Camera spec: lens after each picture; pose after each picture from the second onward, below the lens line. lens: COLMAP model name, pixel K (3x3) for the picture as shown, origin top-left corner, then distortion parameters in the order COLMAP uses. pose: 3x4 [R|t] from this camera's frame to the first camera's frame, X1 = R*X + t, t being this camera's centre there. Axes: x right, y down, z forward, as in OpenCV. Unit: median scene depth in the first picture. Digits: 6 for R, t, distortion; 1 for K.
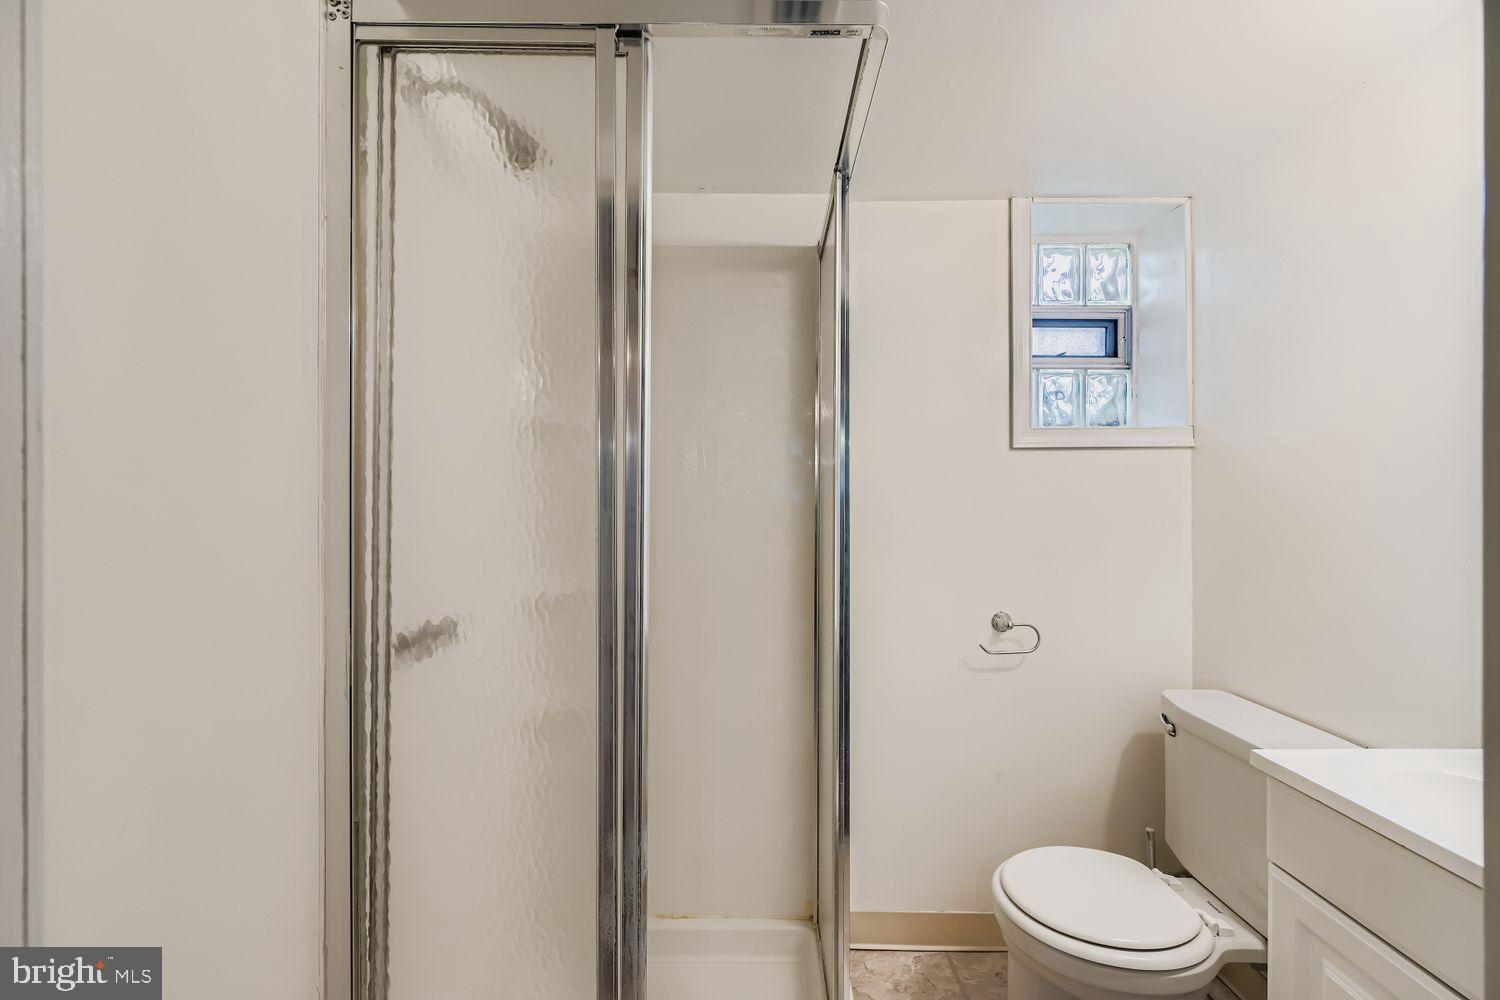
lens RADIAL K [[599.4, 0, 754.2], [0, 599.4, 502.0], [0, 0, 1]] dist [0.001433, 0.000474]
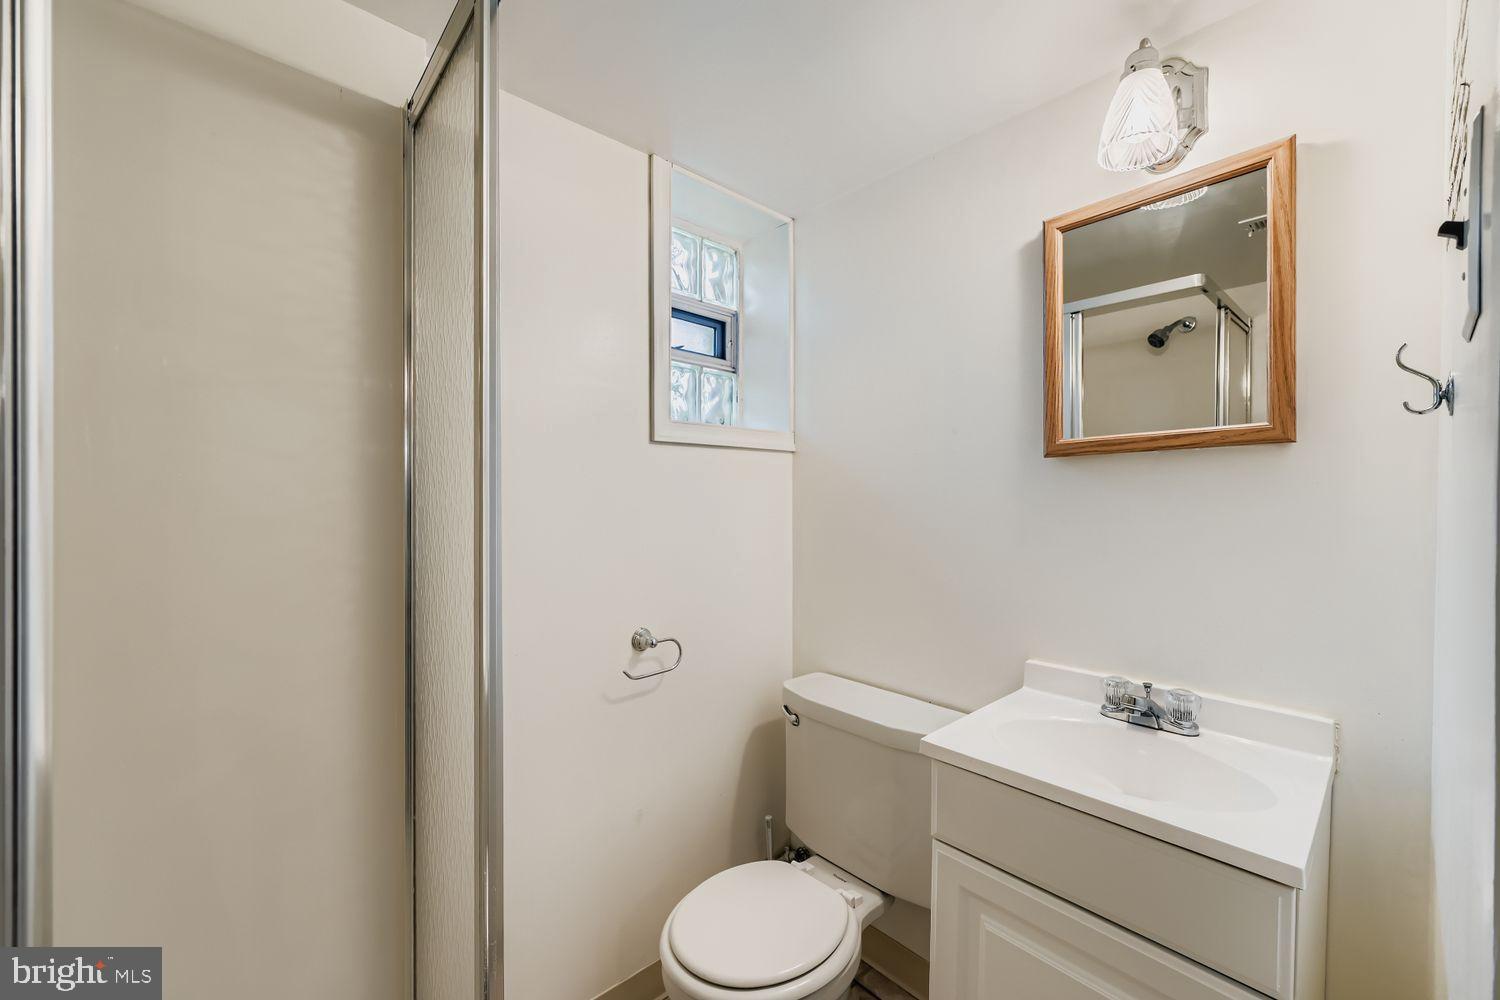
lens RADIAL K [[599.4, 0, 746.4], [0, 599.4, 507.6], [0, 0, 1]] dist [0.001433, 0.000474]
pose [[0.736876, -0.007368, 0.675988, -0.064567], [-0.002776, 0.999899, 0.013925, -0.005340], [-0.676023, -0.012138, 0.736781, 0.254806]]
